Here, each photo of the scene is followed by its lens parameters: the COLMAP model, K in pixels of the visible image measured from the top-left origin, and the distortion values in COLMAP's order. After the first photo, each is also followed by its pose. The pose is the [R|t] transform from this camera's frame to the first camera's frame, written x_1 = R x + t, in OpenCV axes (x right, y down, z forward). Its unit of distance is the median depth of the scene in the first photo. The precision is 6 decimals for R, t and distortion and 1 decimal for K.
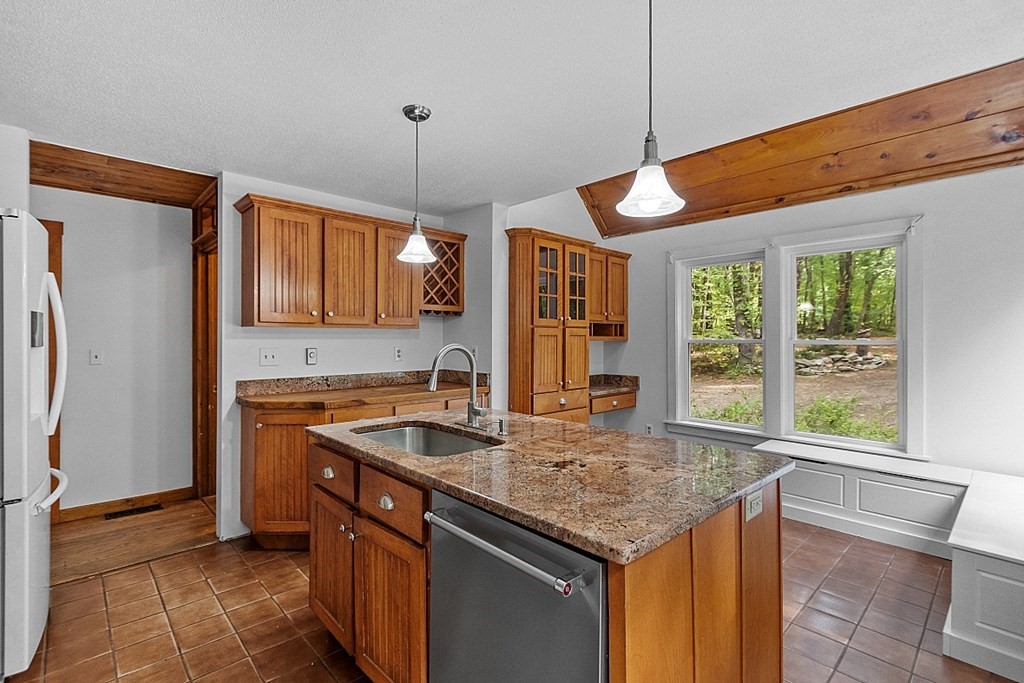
lens RADIAL K [[463.2, 0, 515.4], [0, 463.2, 332.3], [0, 0, 1]] dist [0.004579, -0.001446]
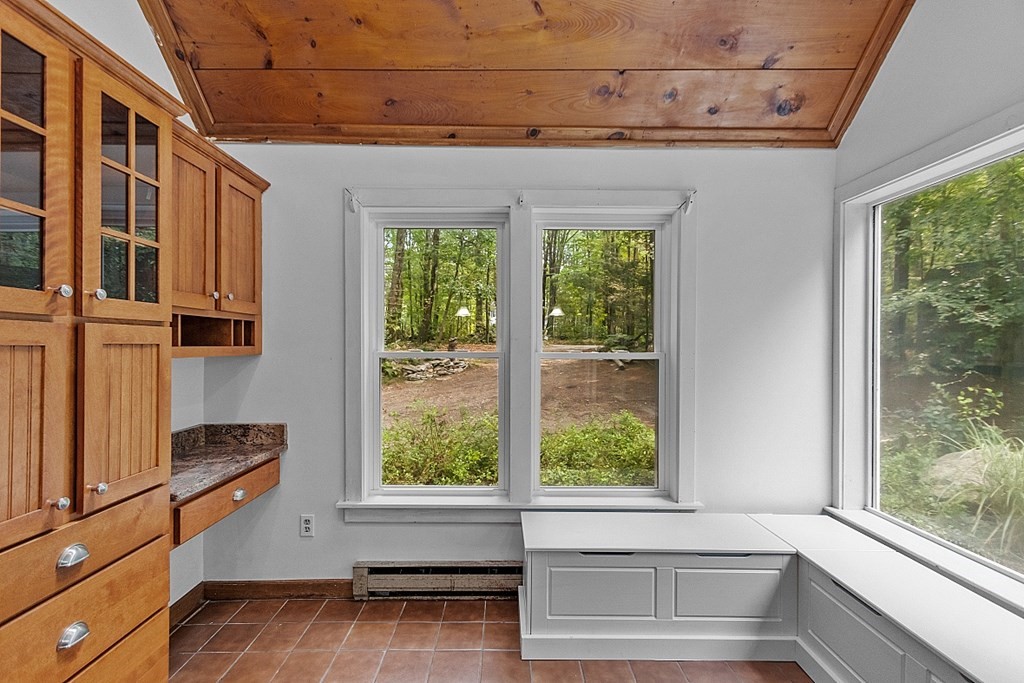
lens RADIAL K [[463.2, 0, 496.1], [0, 463.2, 346.2], [0, 0, 1]] dist [0.004579, -0.001446]
pose [[0.708703, -0.000585, 0.705507, 0.085292], [-0.010736, 0.999875, 0.011614, 0.000677], [-0.705425, -0.015805, 0.708608, 0.584226]]
